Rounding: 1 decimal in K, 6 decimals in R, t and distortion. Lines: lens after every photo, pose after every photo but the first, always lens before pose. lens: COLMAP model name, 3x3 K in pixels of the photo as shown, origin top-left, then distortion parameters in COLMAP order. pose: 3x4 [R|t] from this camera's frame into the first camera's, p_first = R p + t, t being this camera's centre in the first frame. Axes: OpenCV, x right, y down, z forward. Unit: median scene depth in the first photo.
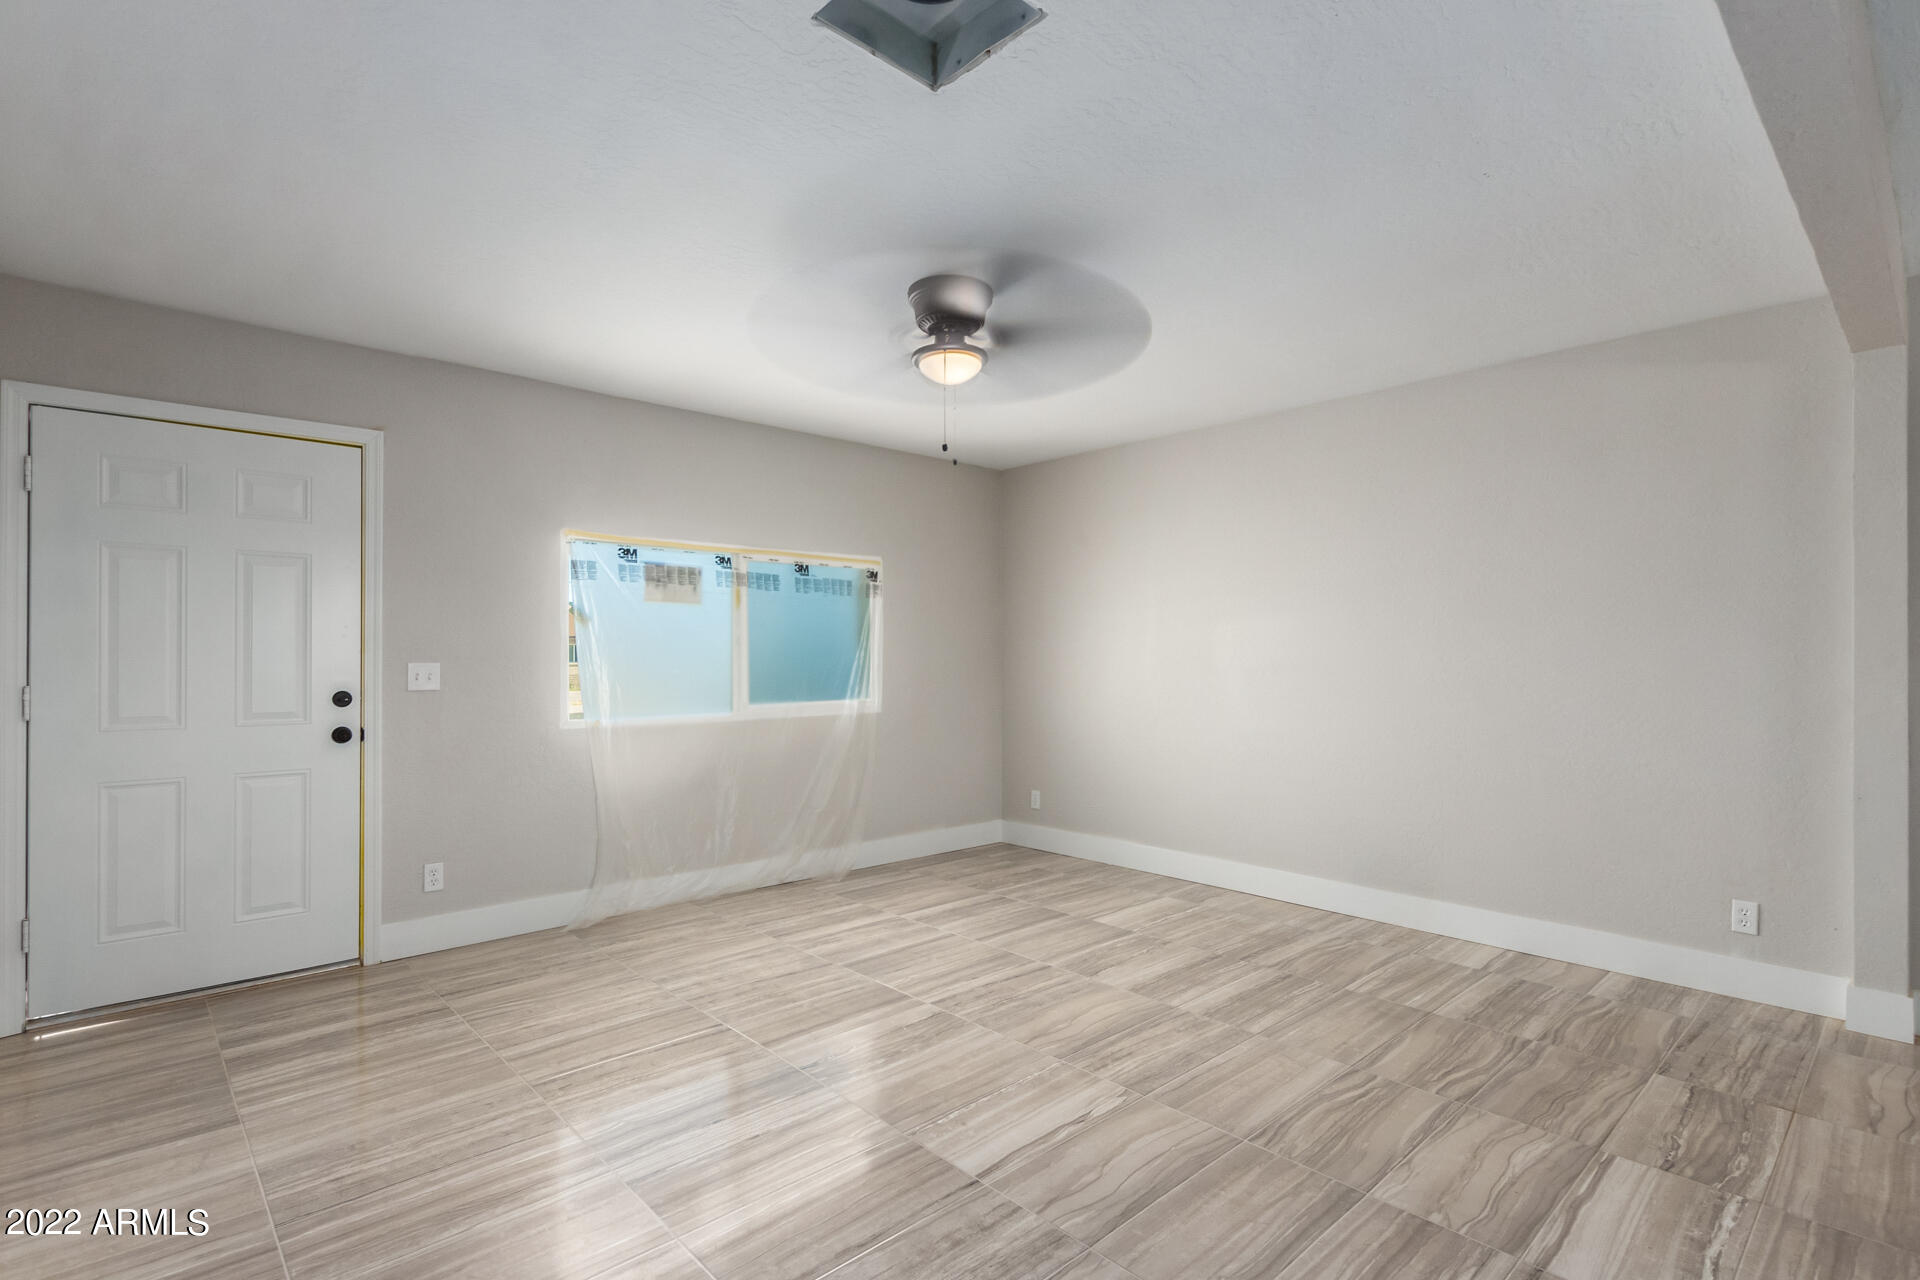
lens RADIAL K [[934.0, 0, 967.6], [0, 934.0, 650.8], [0, 0, 1]] dist [0.008645, -0.000916]
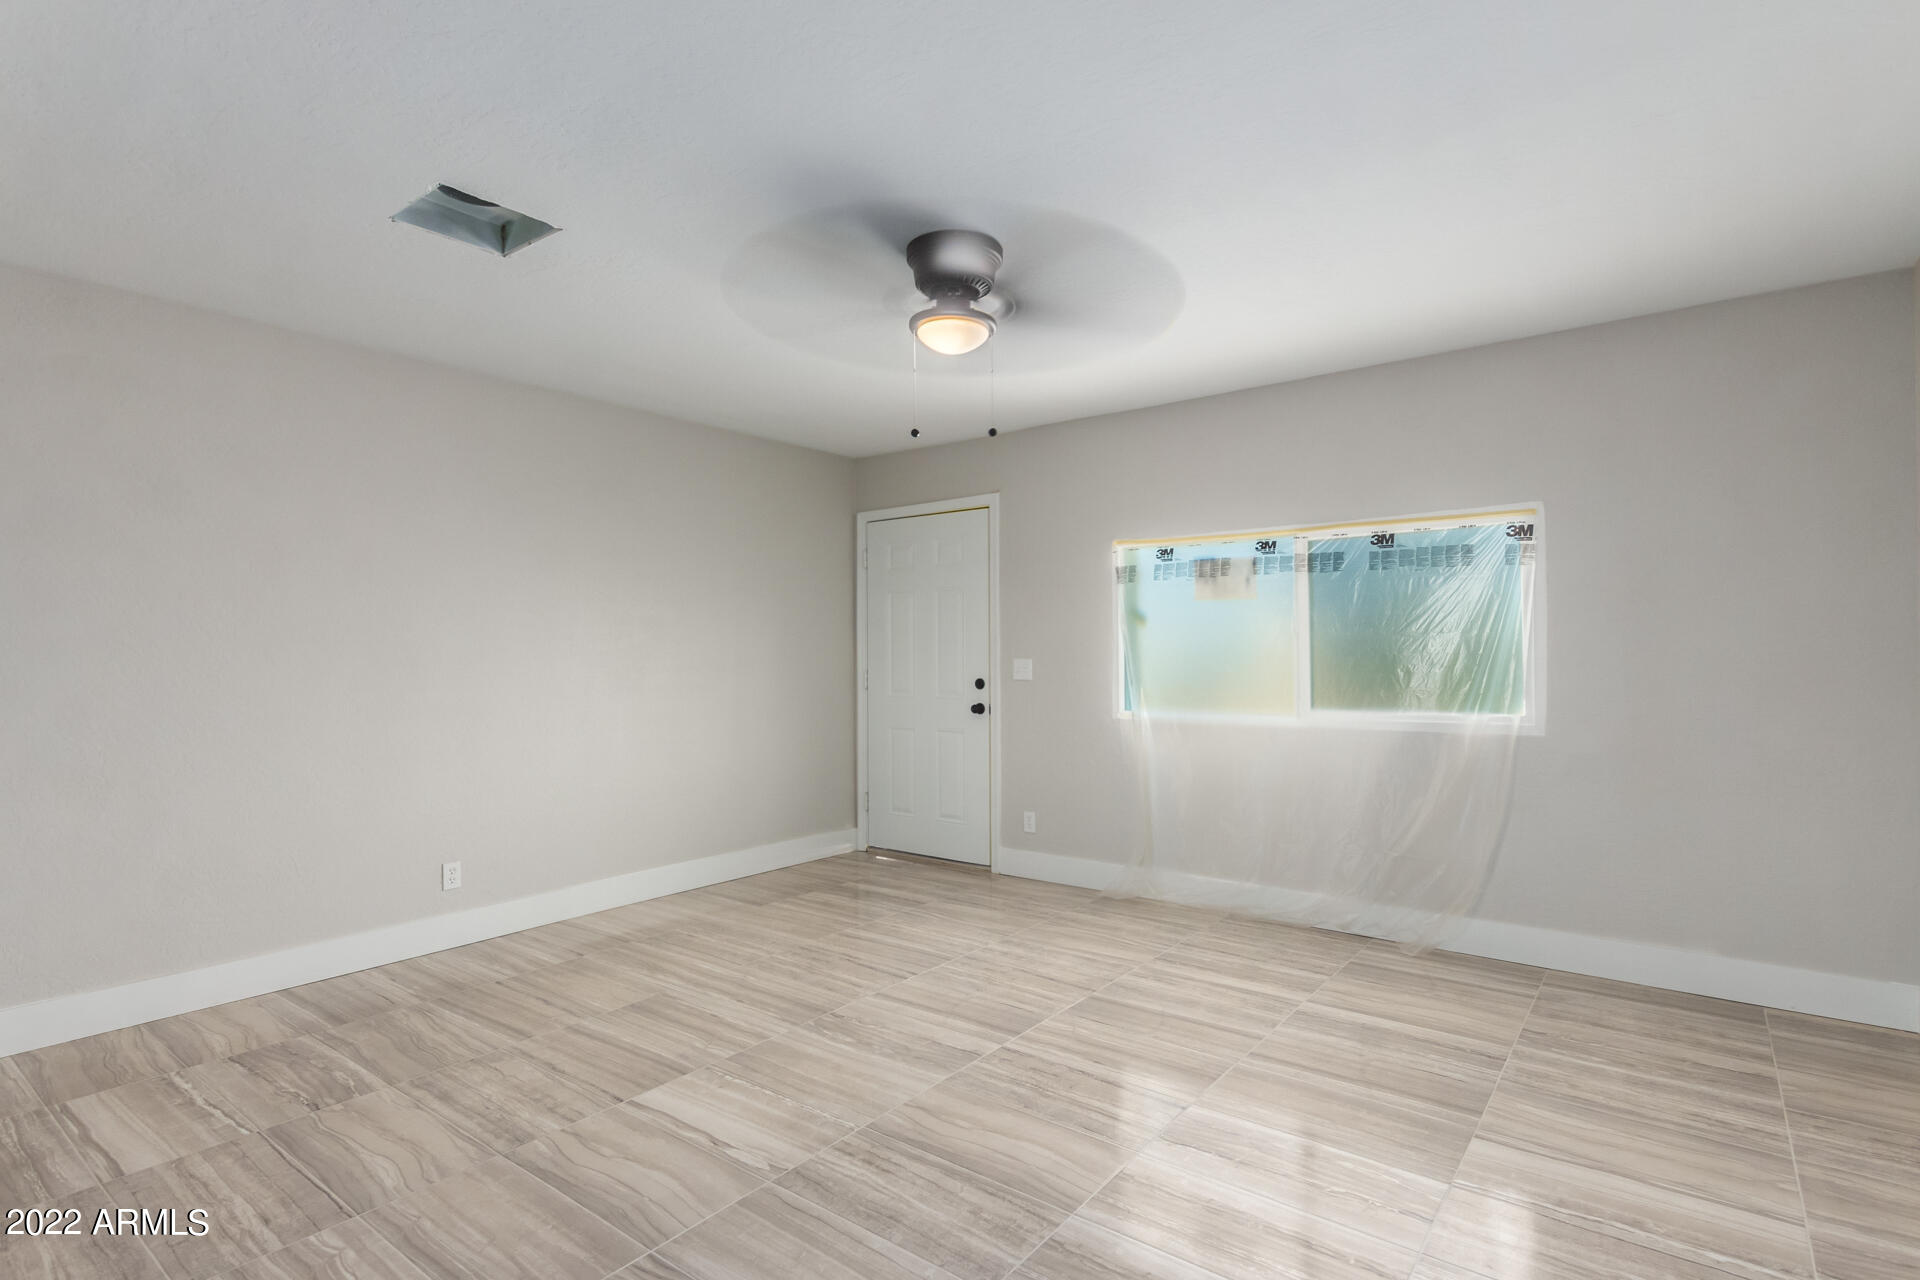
lens RADIAL K [[928.1, 0, 962.0], [0, 928.1, 650.7], [0, 0, 1]] dist [0.012489, -0.003288]
pose [[0.157682, -0.003165, -0.987485, 0.712398], [0.012835, 0.999917, -0.001155, 0.001464], [0.987407, -0.012492, 0.157709, 0.712358]]
